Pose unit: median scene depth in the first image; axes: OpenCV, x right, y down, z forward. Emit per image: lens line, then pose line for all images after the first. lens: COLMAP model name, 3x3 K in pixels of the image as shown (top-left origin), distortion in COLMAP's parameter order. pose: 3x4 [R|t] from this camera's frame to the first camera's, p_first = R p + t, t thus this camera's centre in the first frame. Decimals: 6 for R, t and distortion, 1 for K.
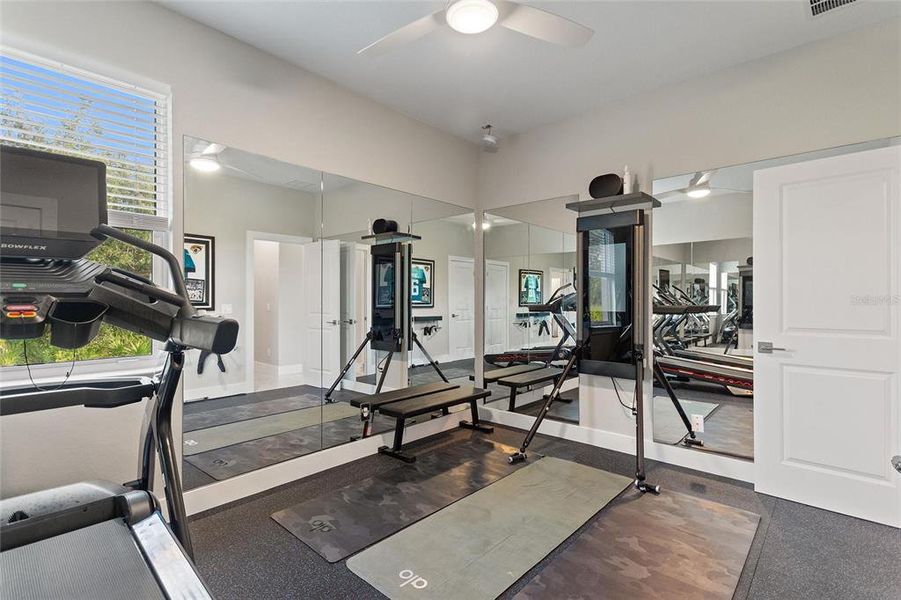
lens RADIAL K [[432.7, 0, 454.1], [0, 432.7, 305.7], [0, 0, 1]] dist [-0.006209, -0.000223]
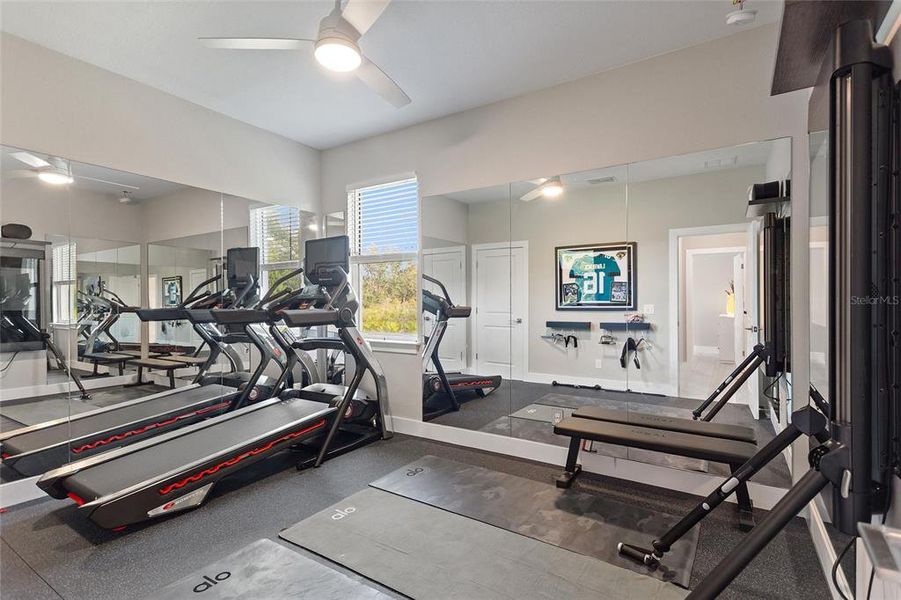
lens RADIAL K [[425.6, 0, 453.8], [0, 425.6, 308.2], [0, 0, 1]] dist [-0.020114, 0.001199]
pose [[0.138339, 0.007827, -0.990354, 0.443484], [-0.003843, 0.999965, 0.007366, 0.000167], [0.990377, 0.002787, 0.138364, 0.422344]]
